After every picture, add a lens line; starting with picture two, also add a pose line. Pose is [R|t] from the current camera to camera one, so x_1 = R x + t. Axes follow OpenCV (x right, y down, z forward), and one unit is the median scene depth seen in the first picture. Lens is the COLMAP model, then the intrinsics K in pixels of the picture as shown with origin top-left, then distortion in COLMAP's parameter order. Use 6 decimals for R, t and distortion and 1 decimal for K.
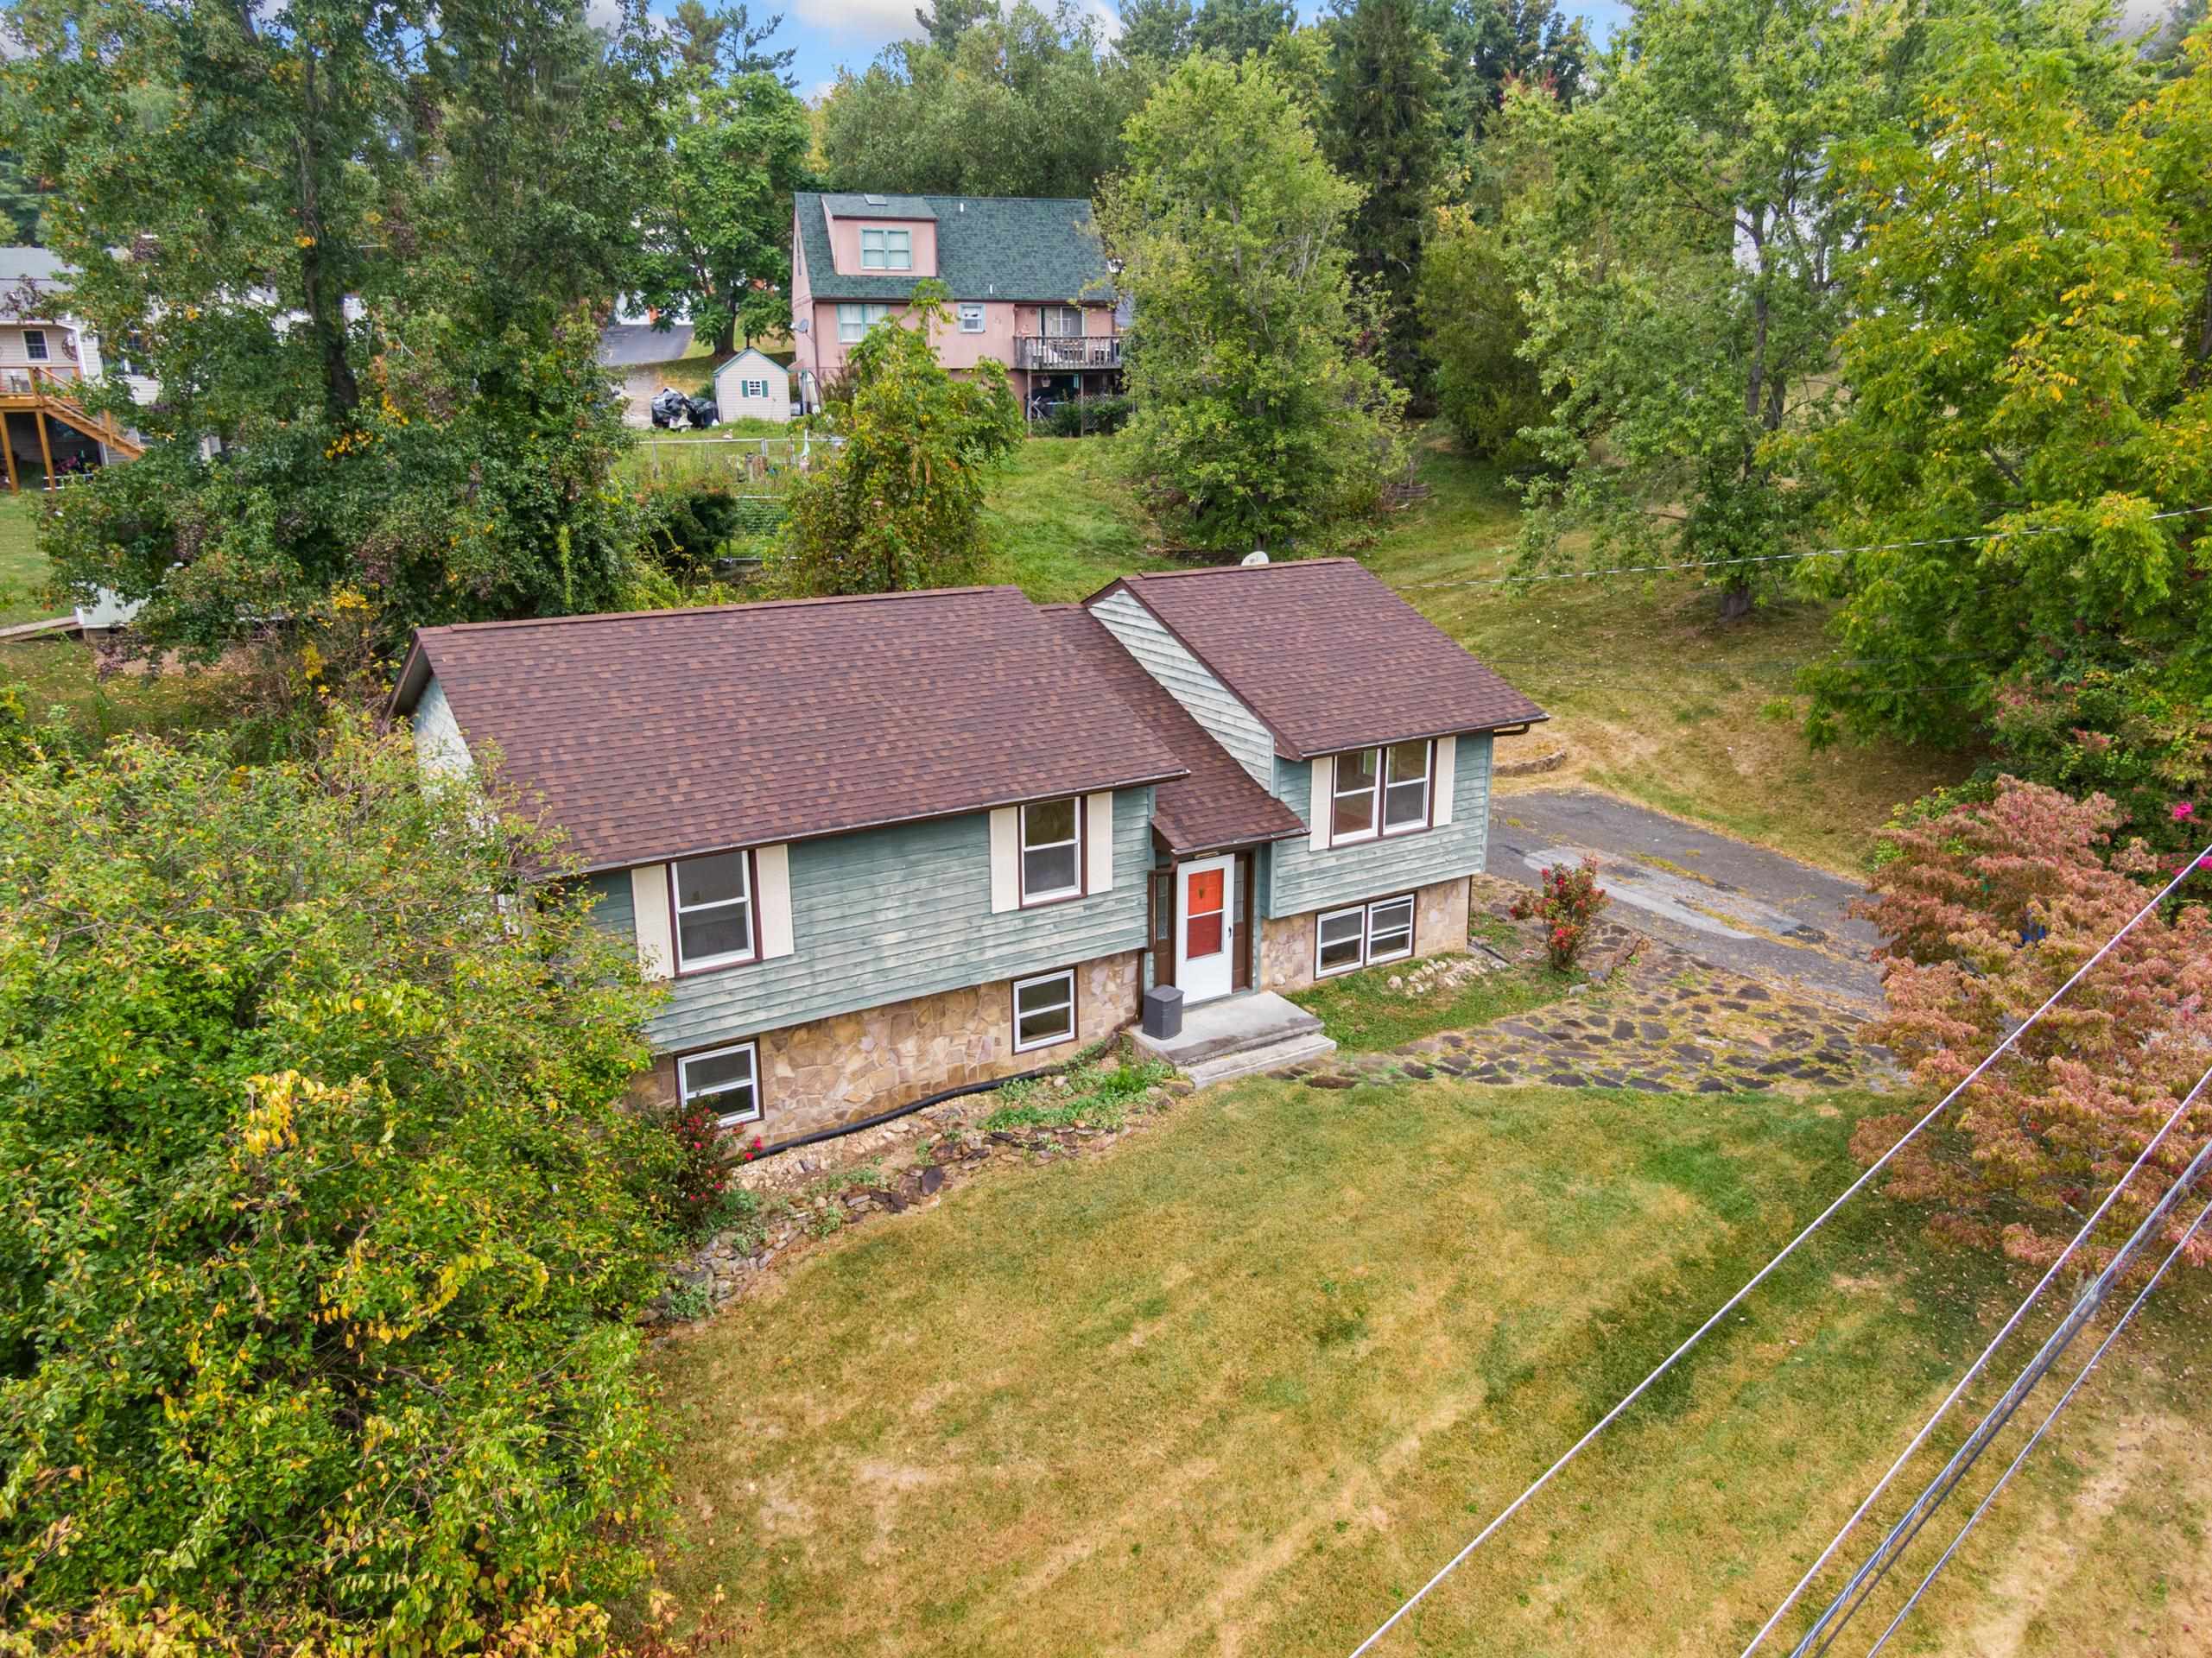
lens RADIAL K [[1615.5, 0, 1106.0], [0, 1615.5, 829.0], [0, 0, 1]] dist [0.002842, -0.003037]
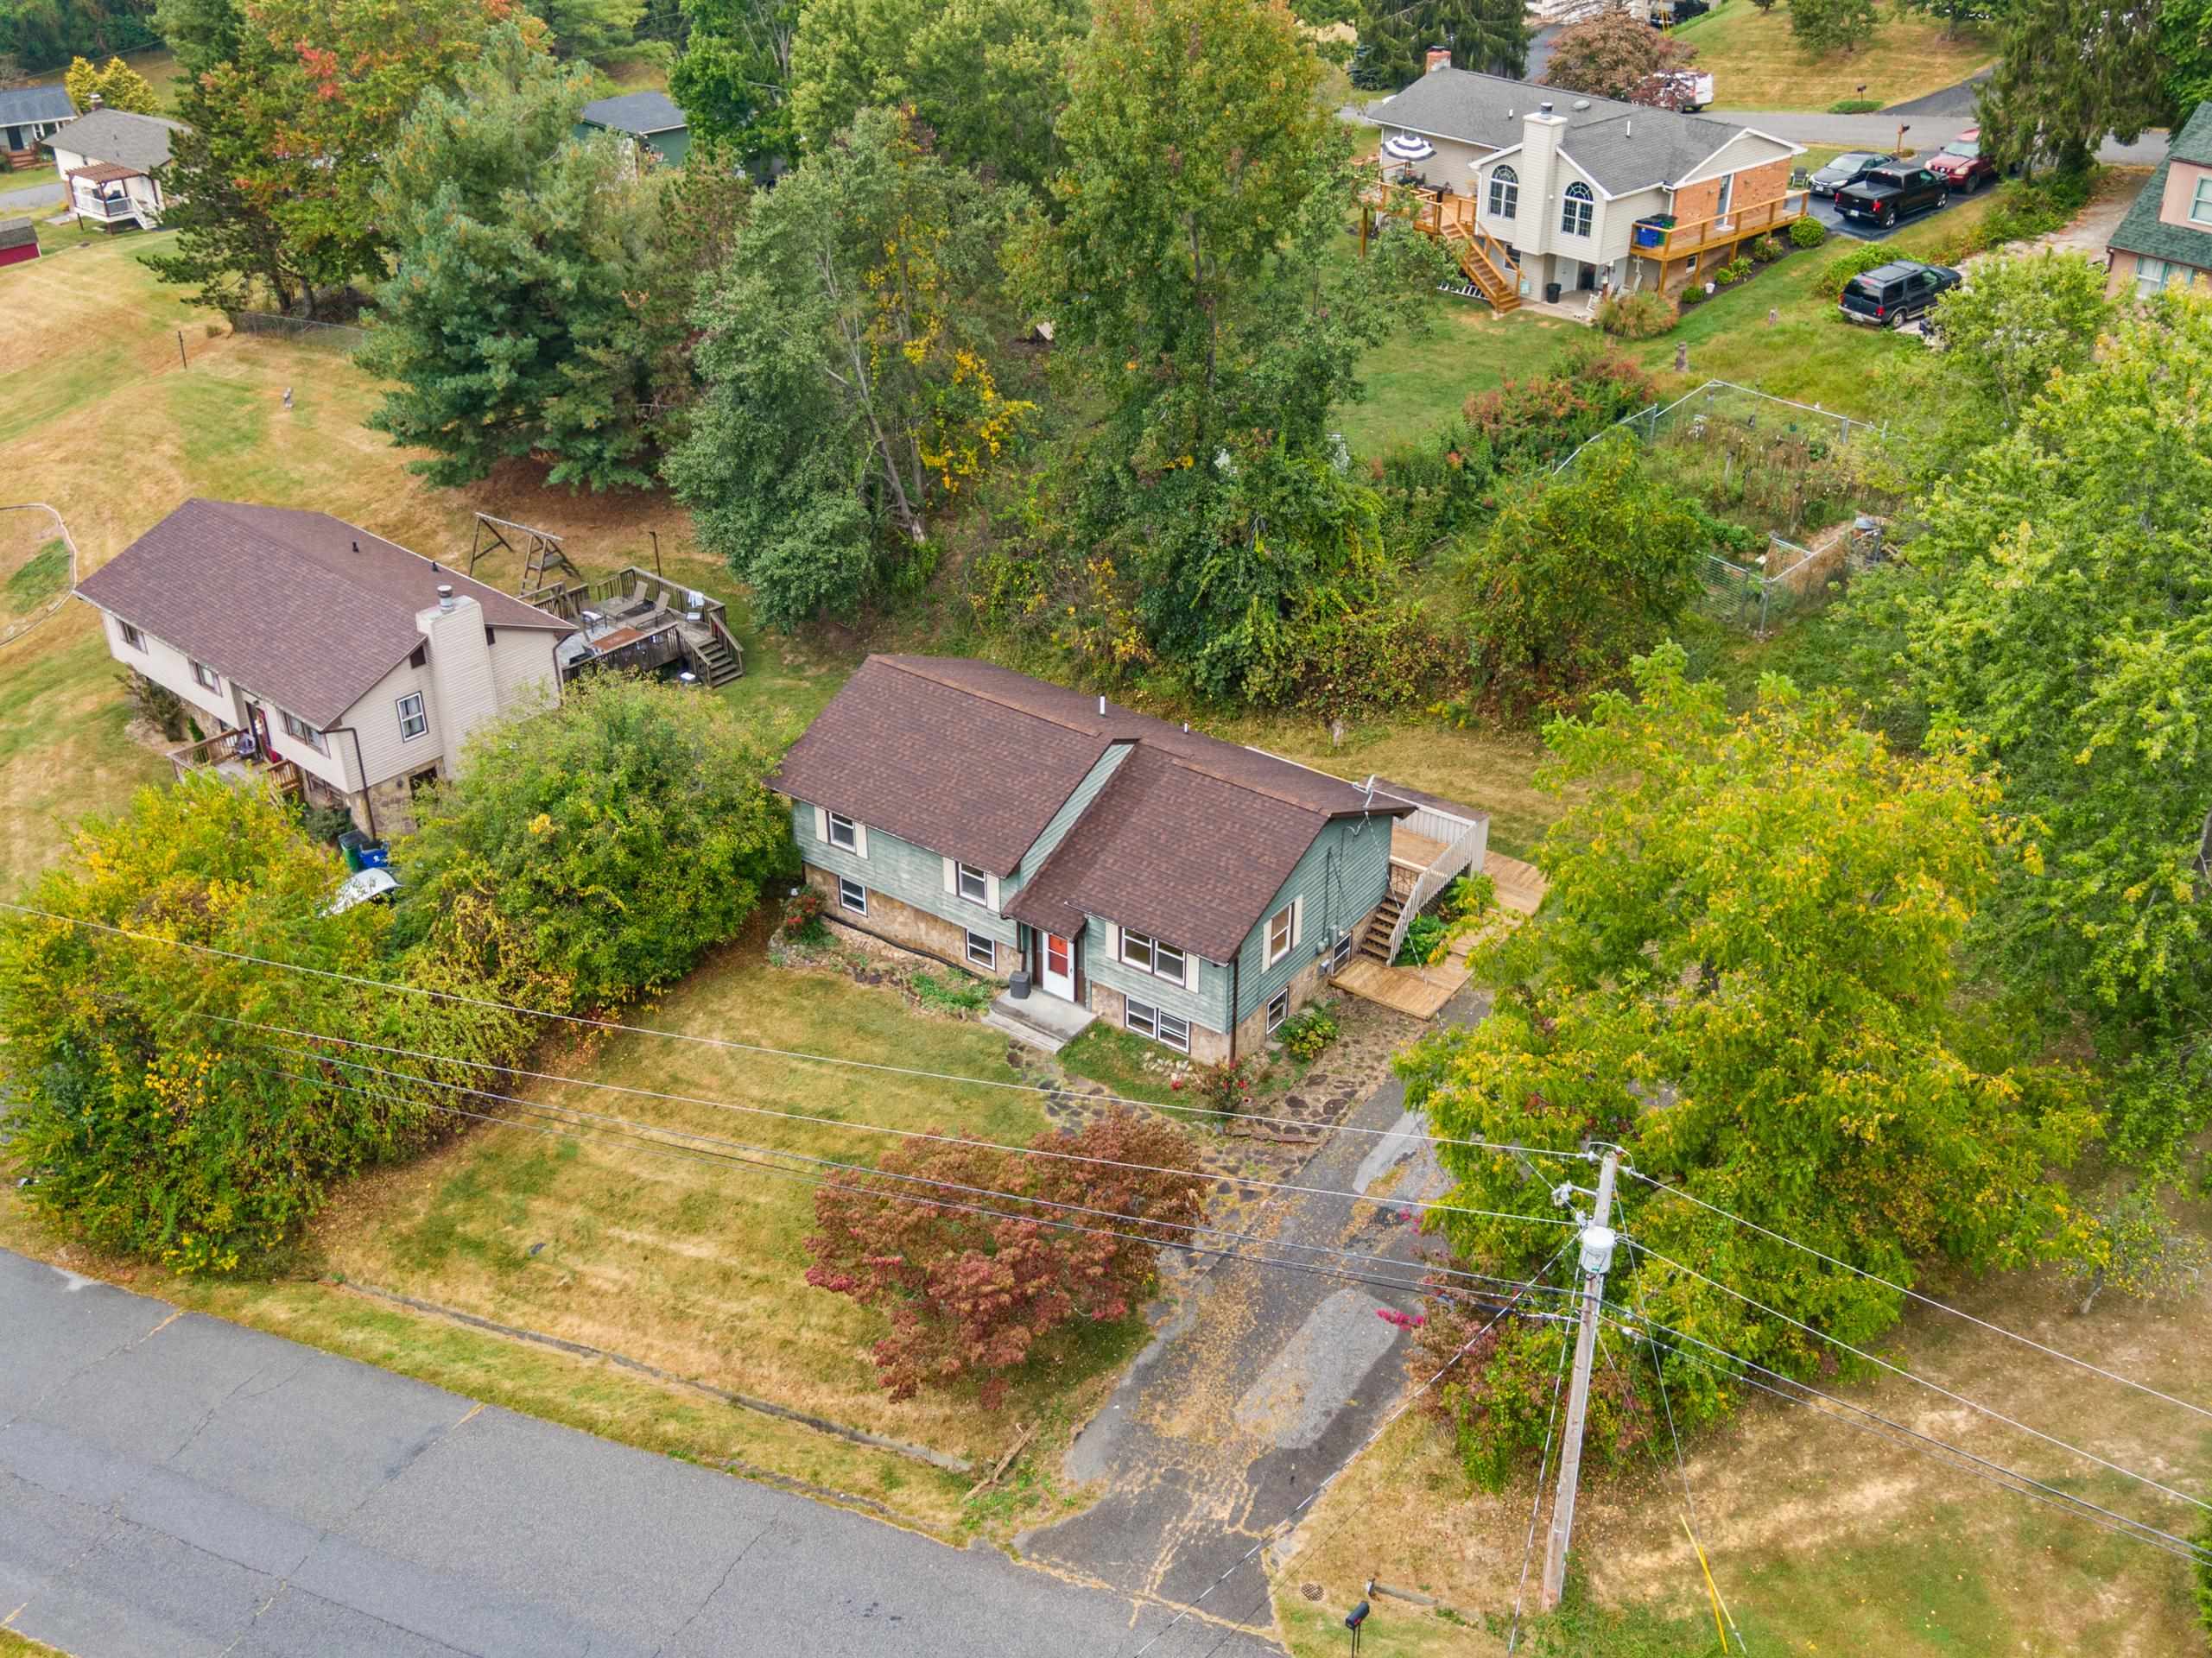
lens RADIAL K [[2229.8, 0, 1070.1], [0, 2229.8, 833.0], [0, 0, 1]] dist [0.013040, 0.015228]
pose [[0.358232, 0.481168, -0.800092, 2.014254], [-0.244630, 0.875401, 0.416928, -1.119698], [0.901014, 0.046369, 0.431305, -0.081401]]
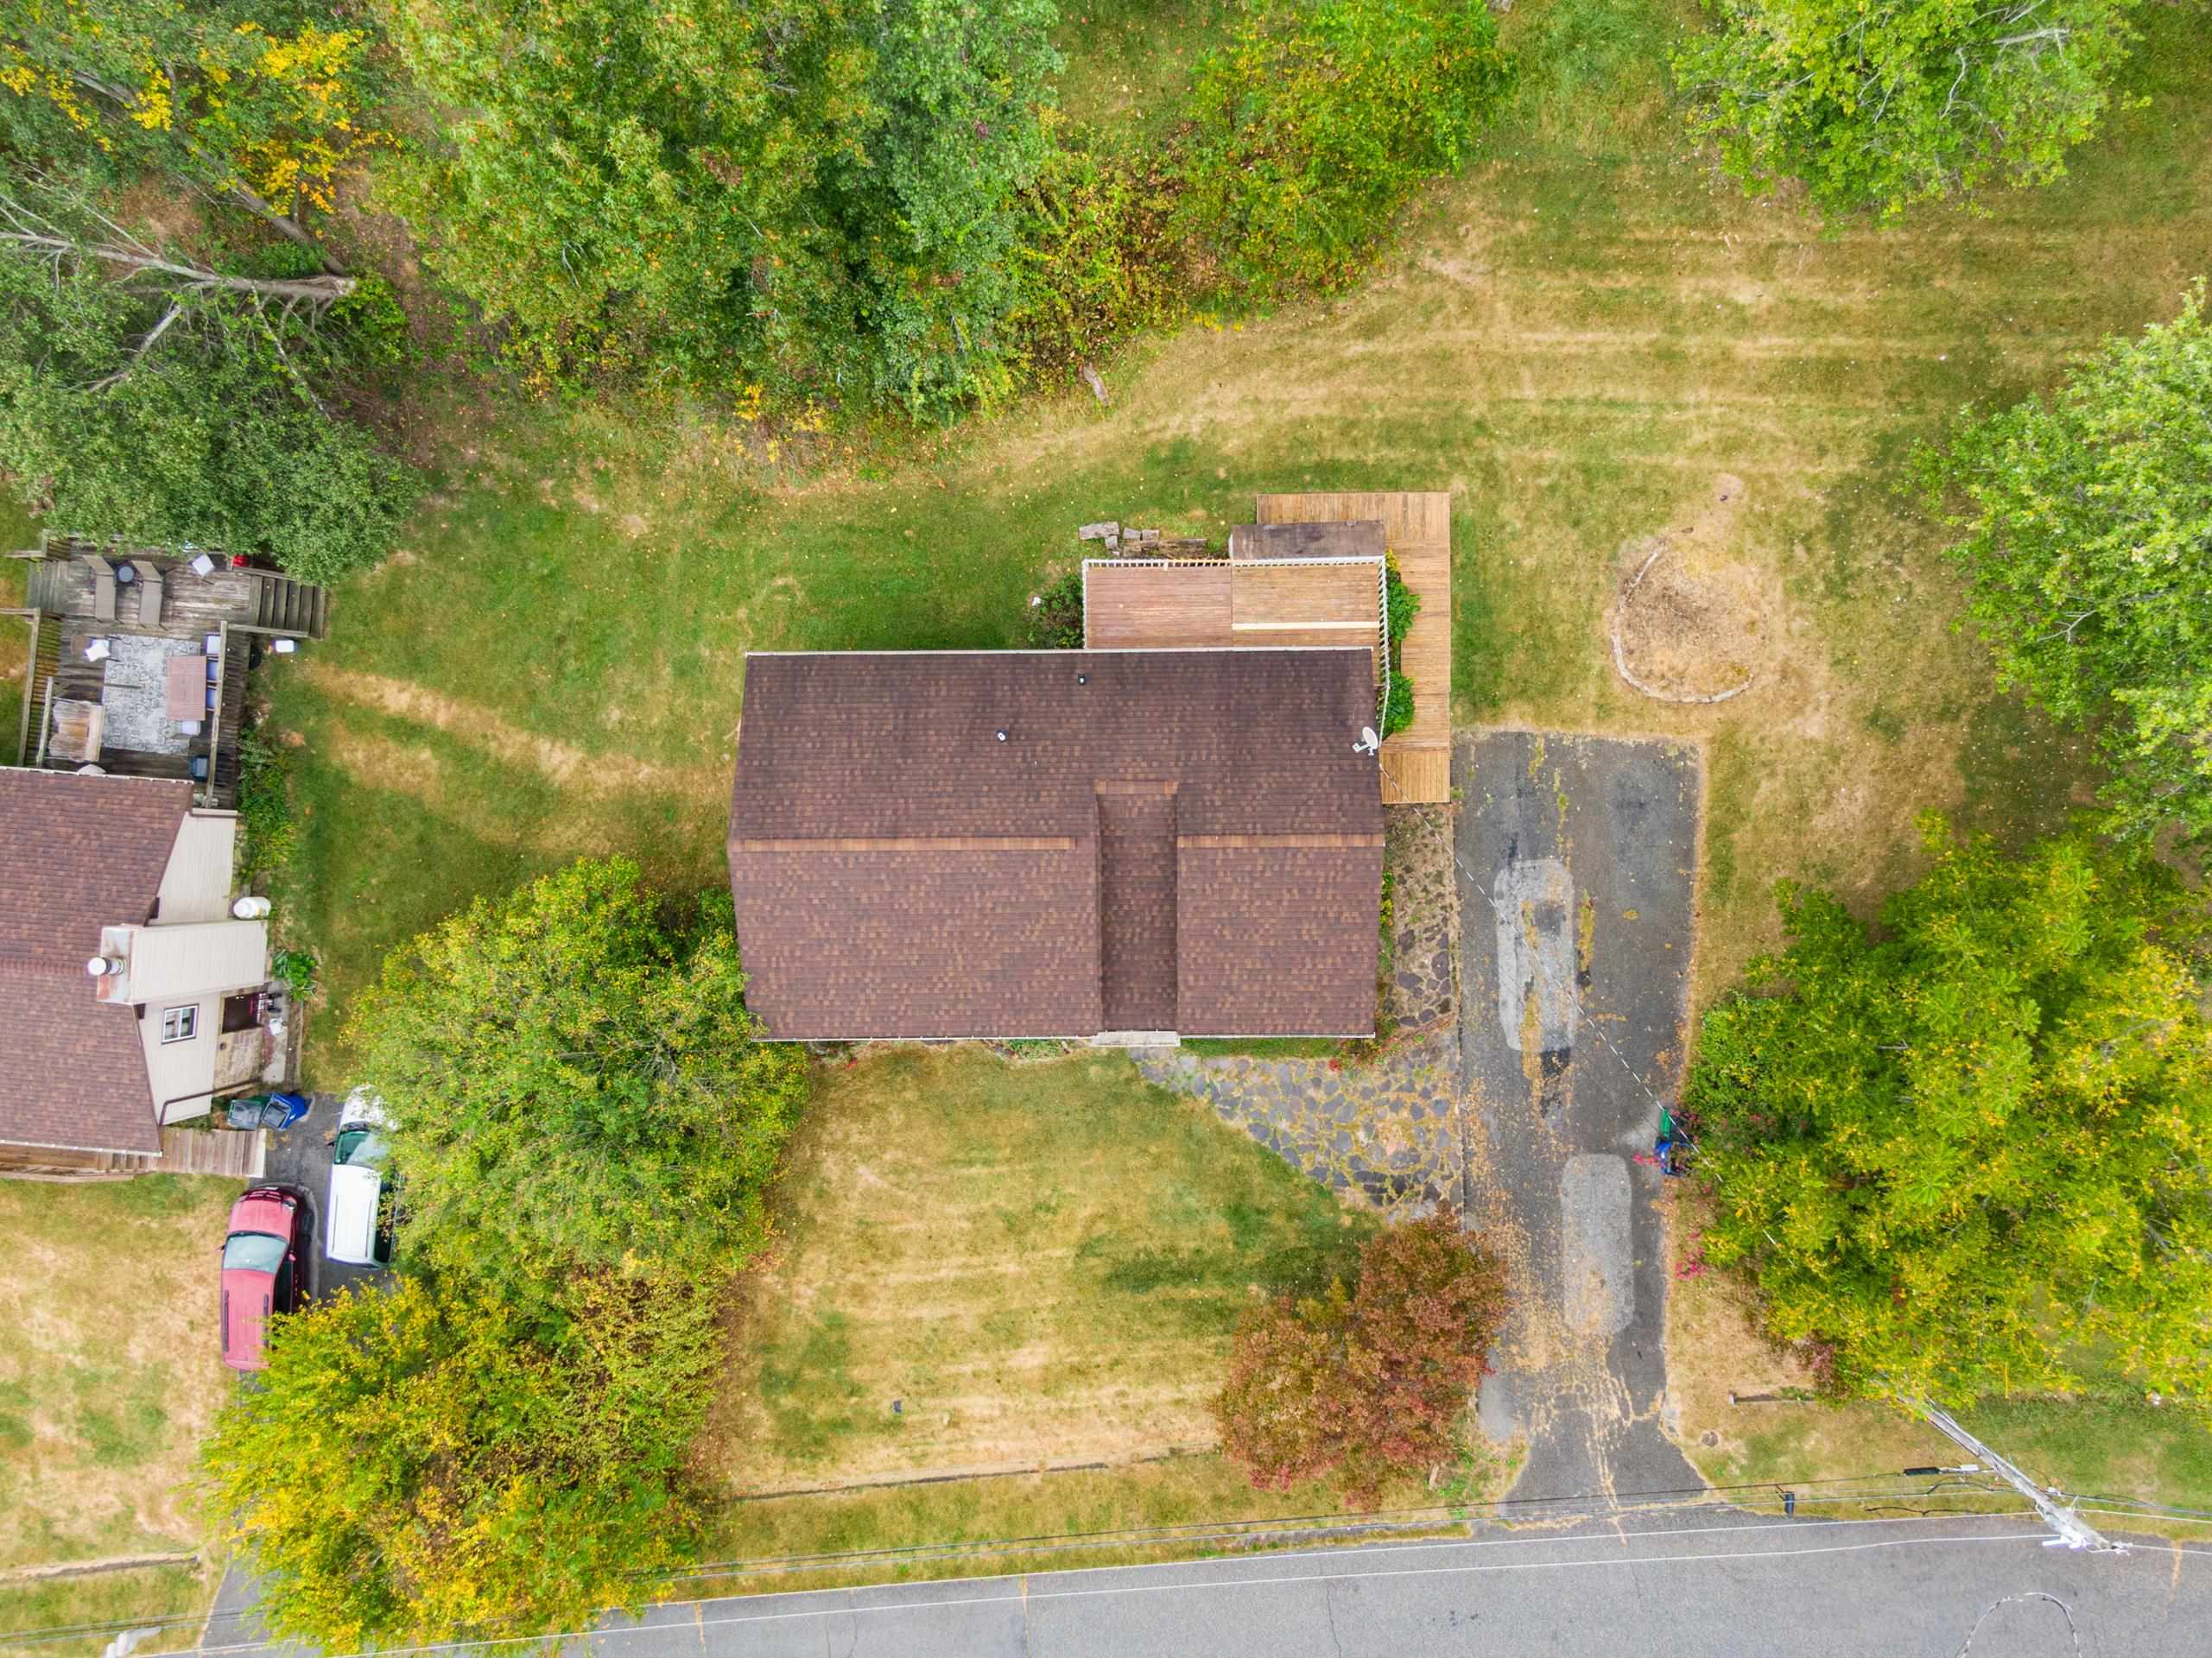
lens RADIAL K [[1615.5, 0, 1106.0], [0, 1615.5, 829.0], [0, 0, 1]] dist [0.002842, -0.003037]
pose [[0.847700, 0.529960, -0.023406, -0.022079], [-0.119758, 0.234170, 0.964791, -1.728182], [0.516782, -0.815050, 0.261973, 0.655984]]
